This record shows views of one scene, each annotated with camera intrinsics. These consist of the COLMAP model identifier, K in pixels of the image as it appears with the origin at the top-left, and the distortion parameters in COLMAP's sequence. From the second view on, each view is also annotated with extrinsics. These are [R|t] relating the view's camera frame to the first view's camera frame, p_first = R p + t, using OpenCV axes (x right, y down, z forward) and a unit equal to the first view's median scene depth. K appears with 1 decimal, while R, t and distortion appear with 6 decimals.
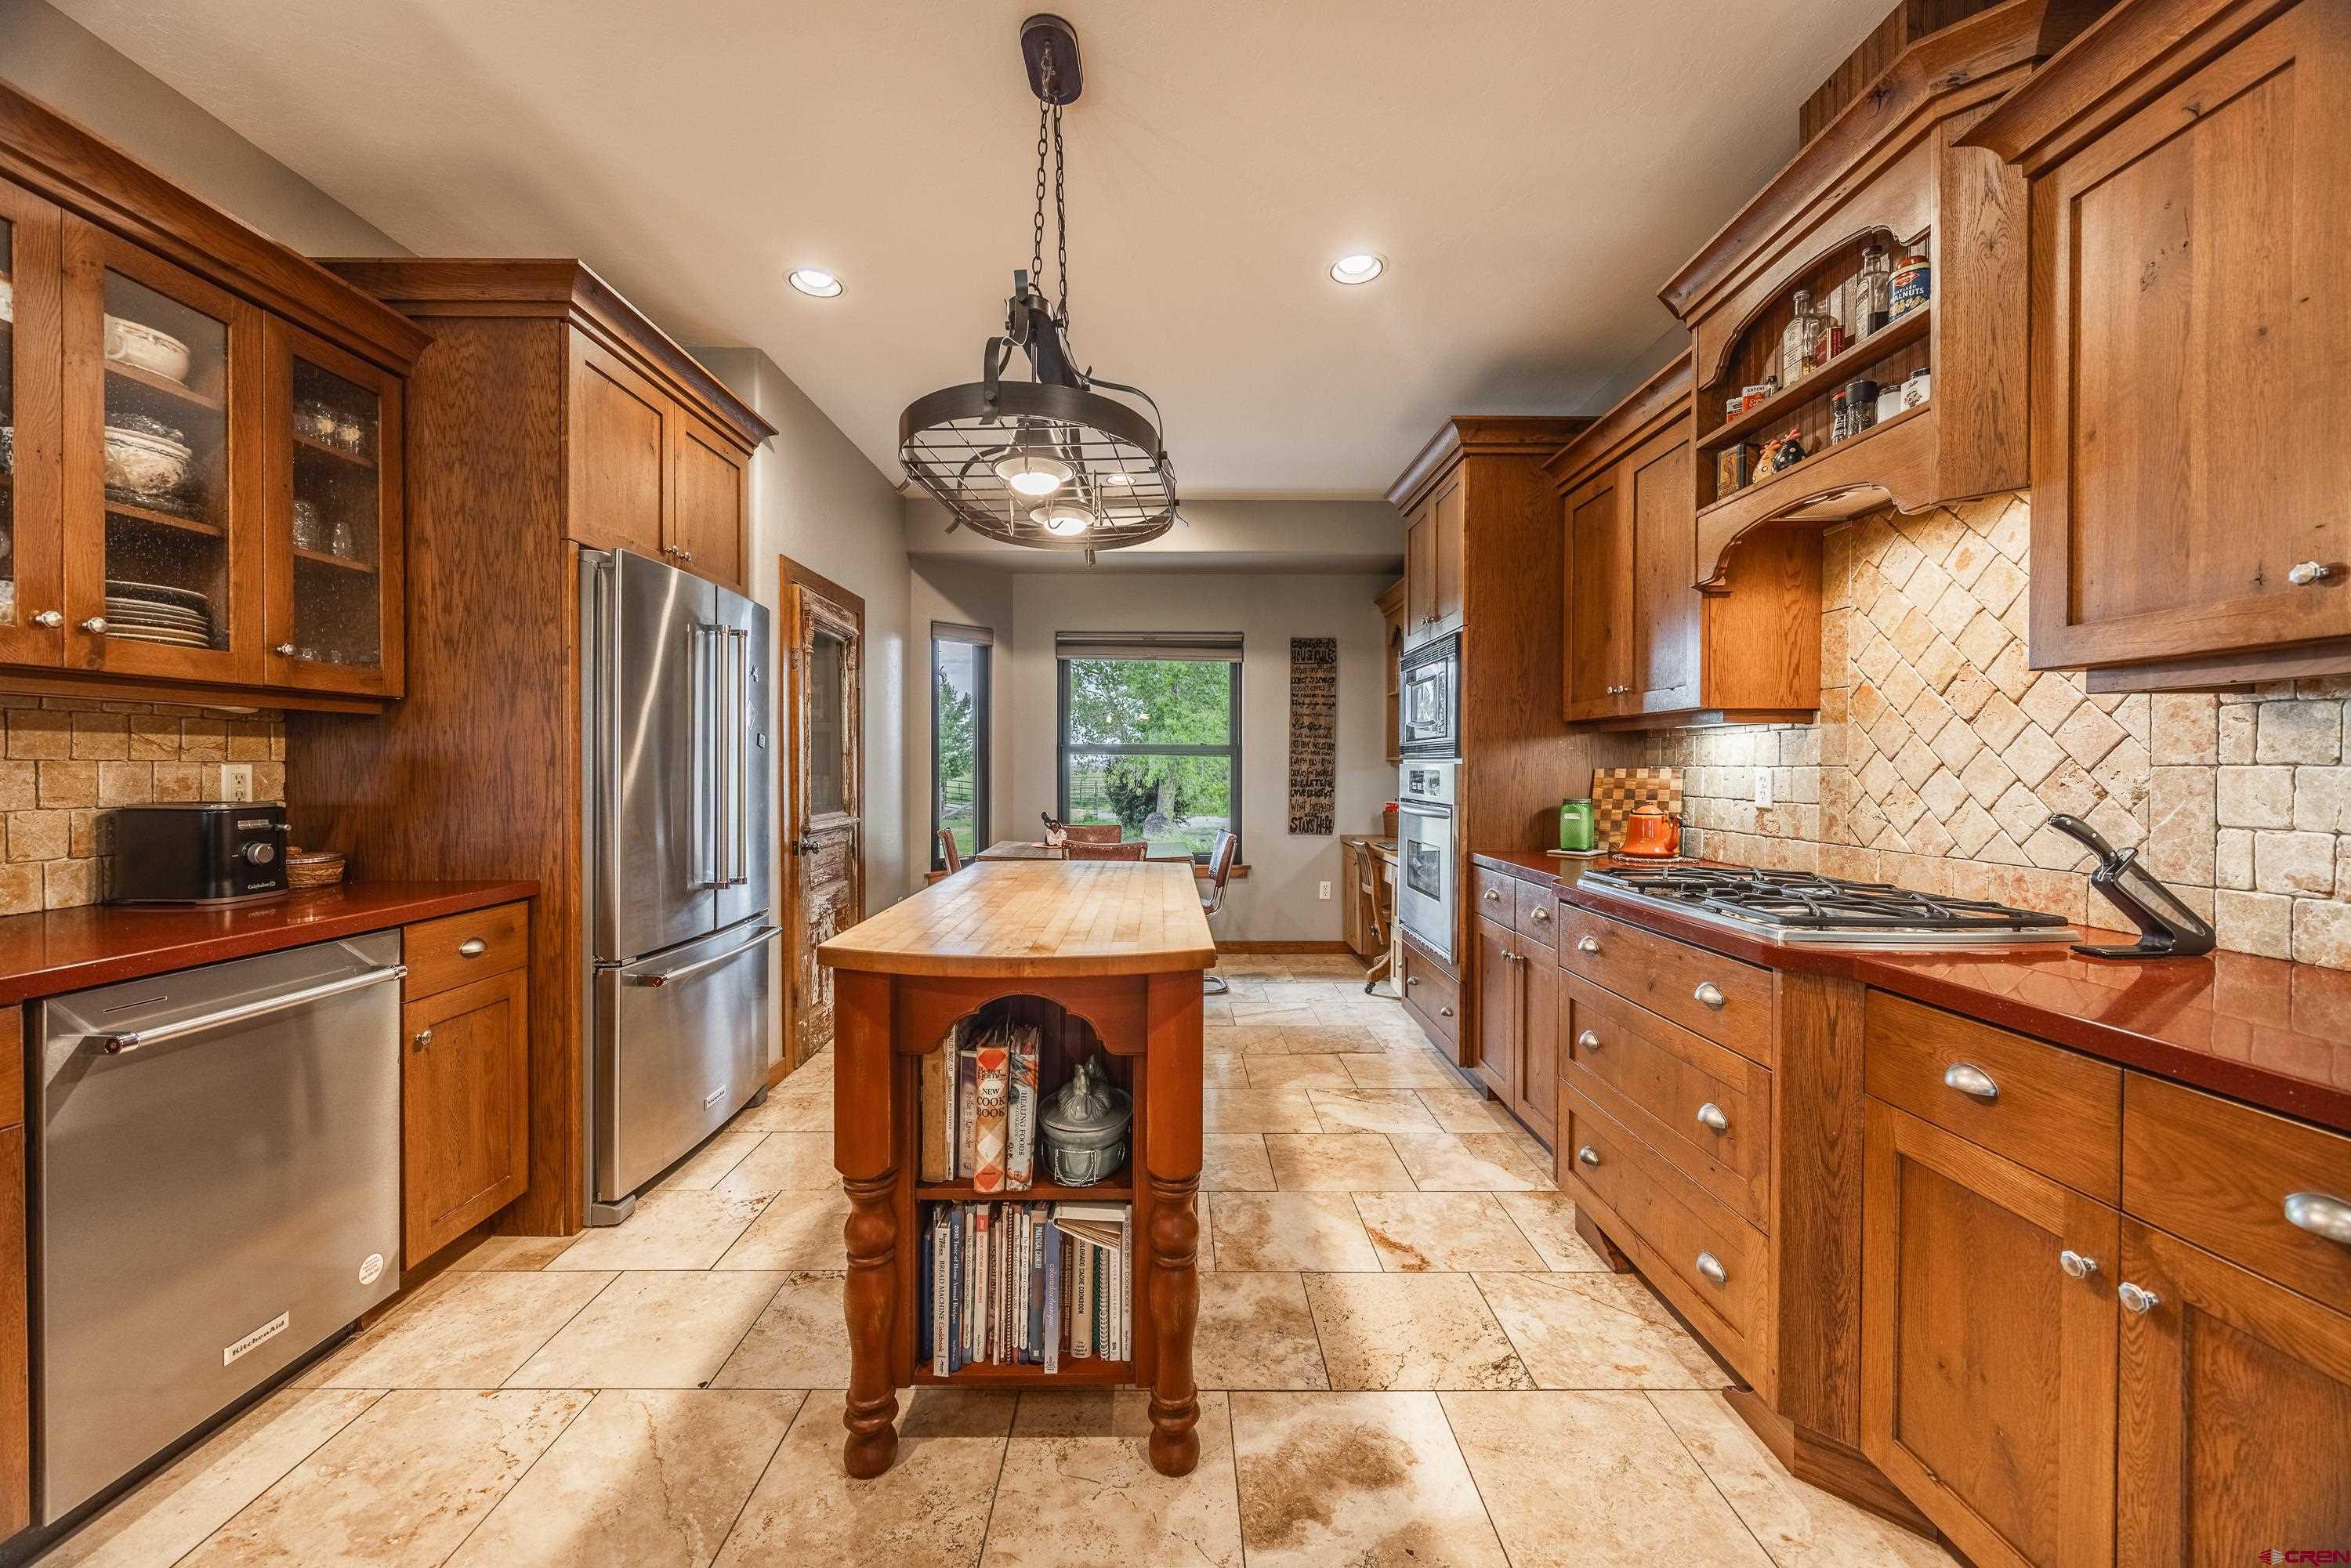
lens RADIAL K [[905.4, 0, 1174.0], [0, 905.4, 771.4], [0, 0, 1]] dist [-0.001613, -0.000347]
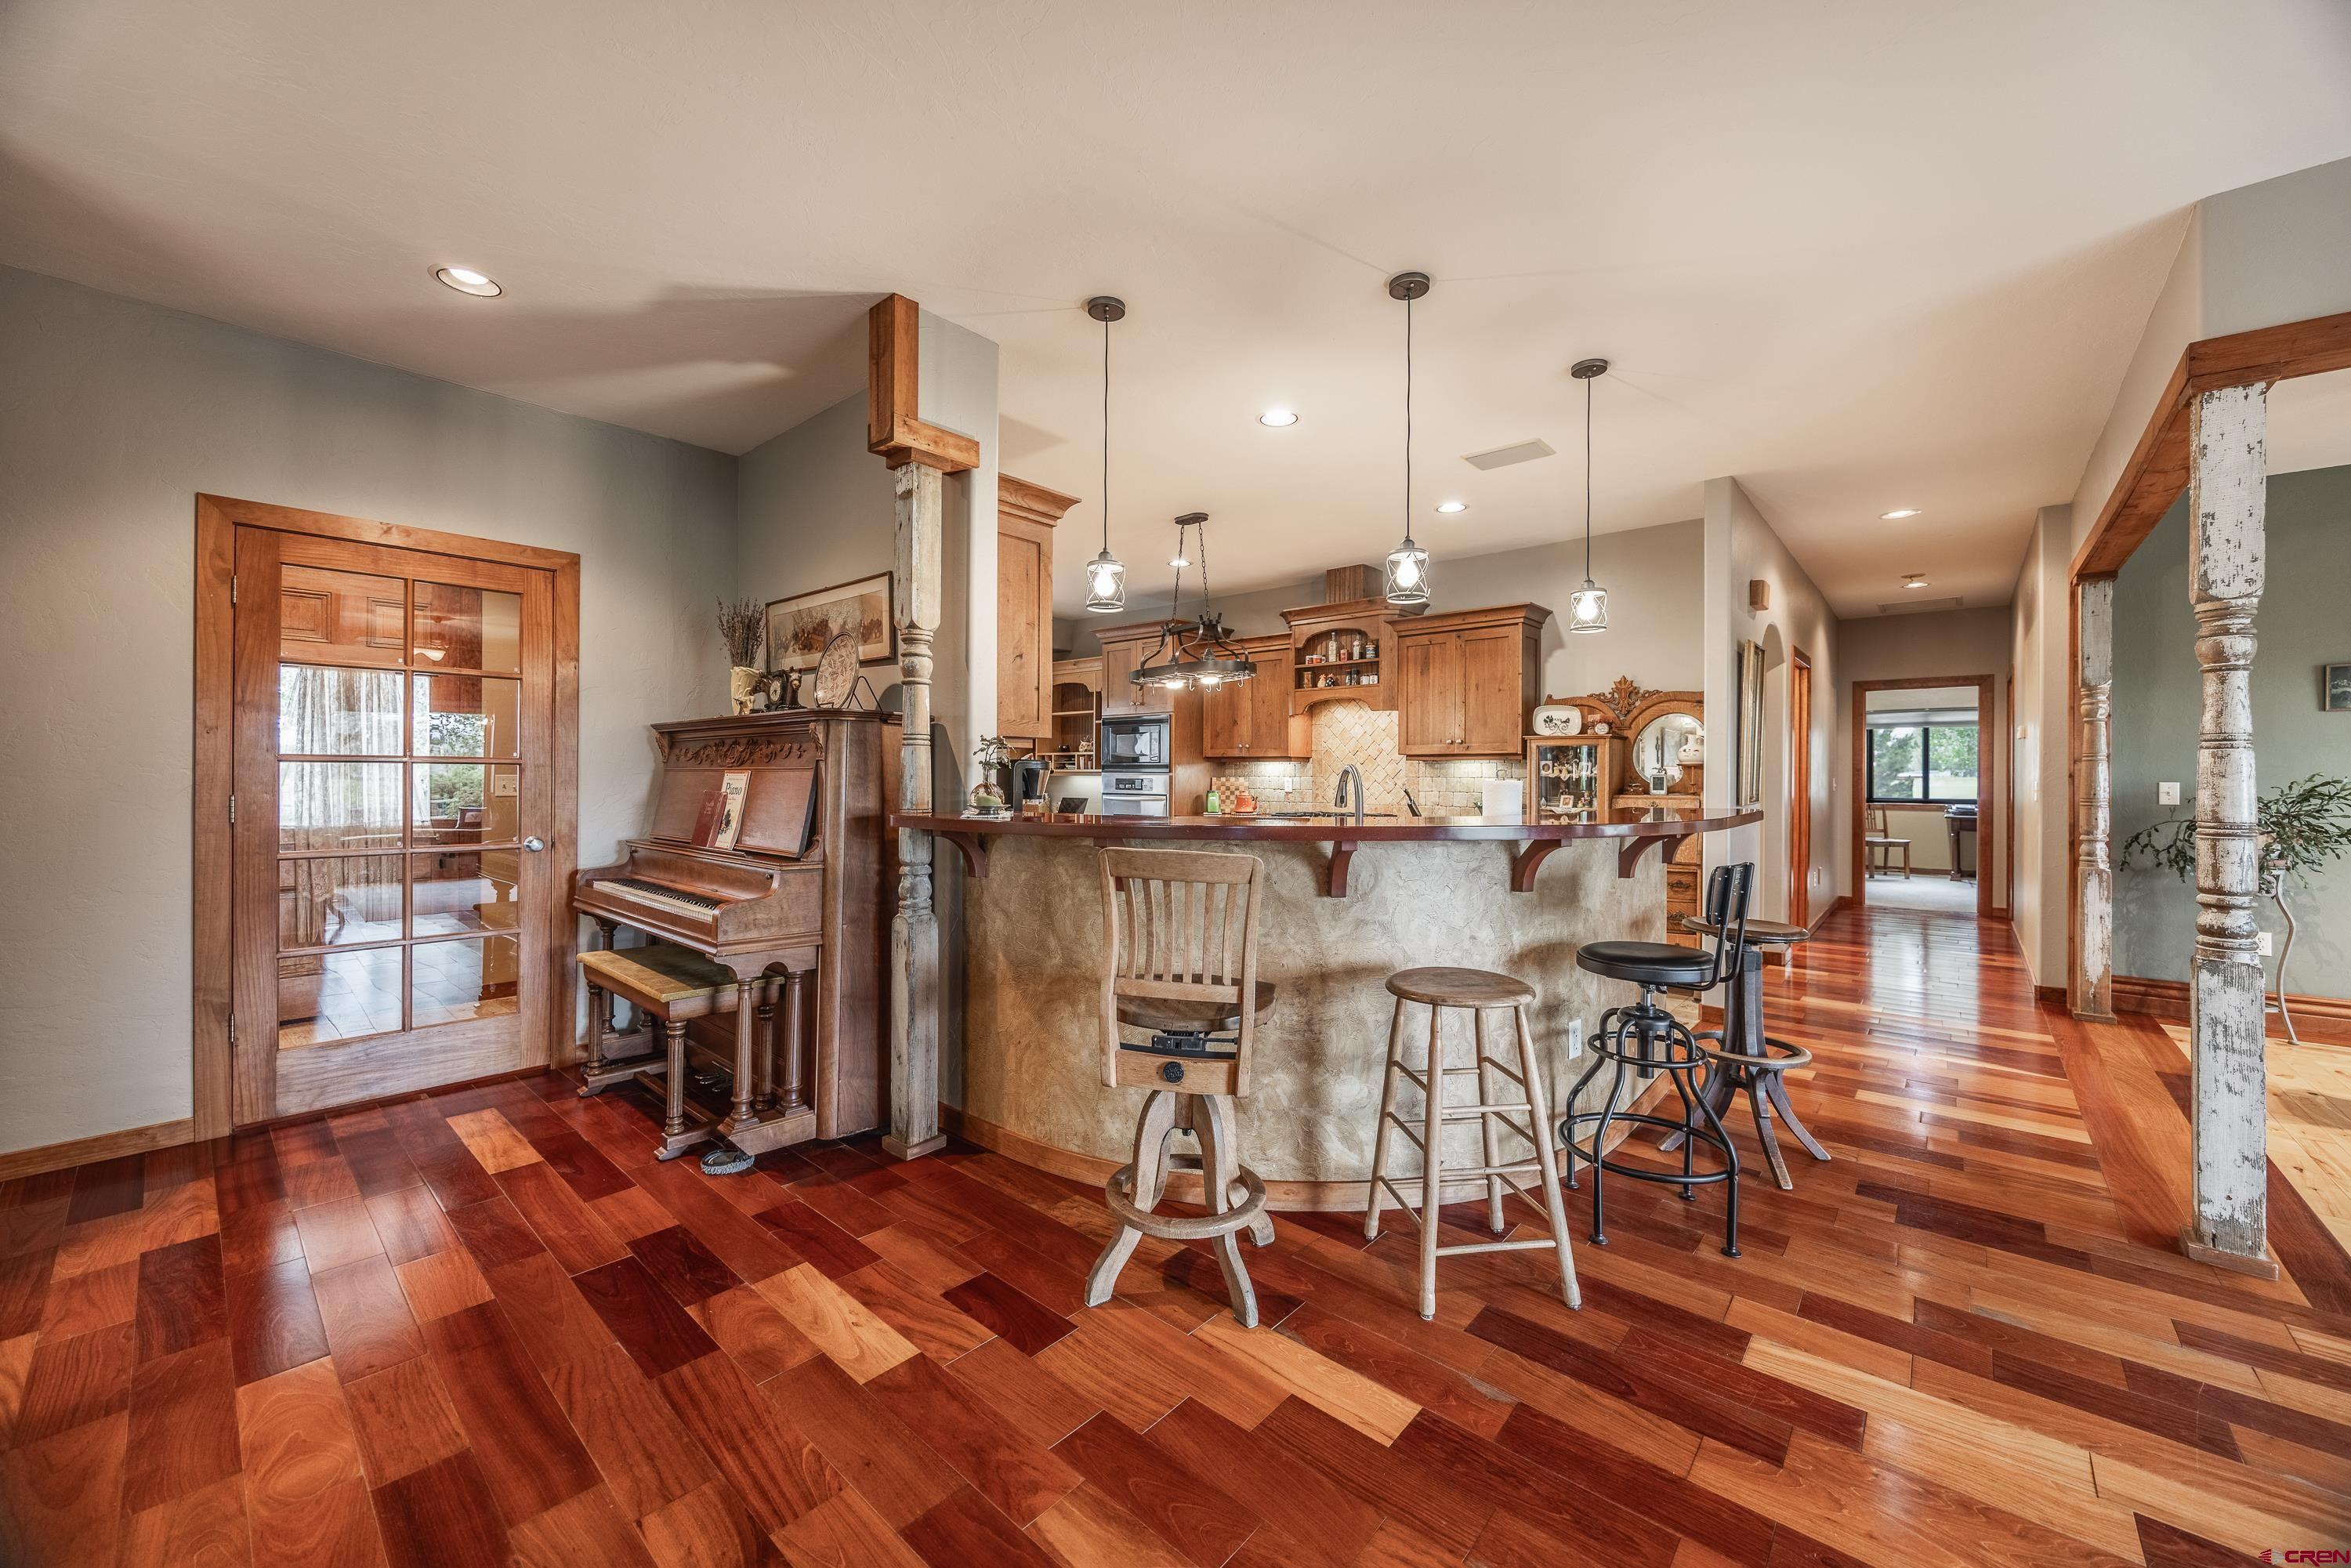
lens RADIAL K [[905.4, 0, 1174.0], [0, 905.4, 771.4], [0, 0, 1]] dist [-0.001613, -0.000347]
pose [[0.679802, -0.001768, 0.733394, -2.048770], [0.002794, 0.999996, -0.000180, -0.029547], [-0.733391, 0.002171, 0.679804, -0.781022]]
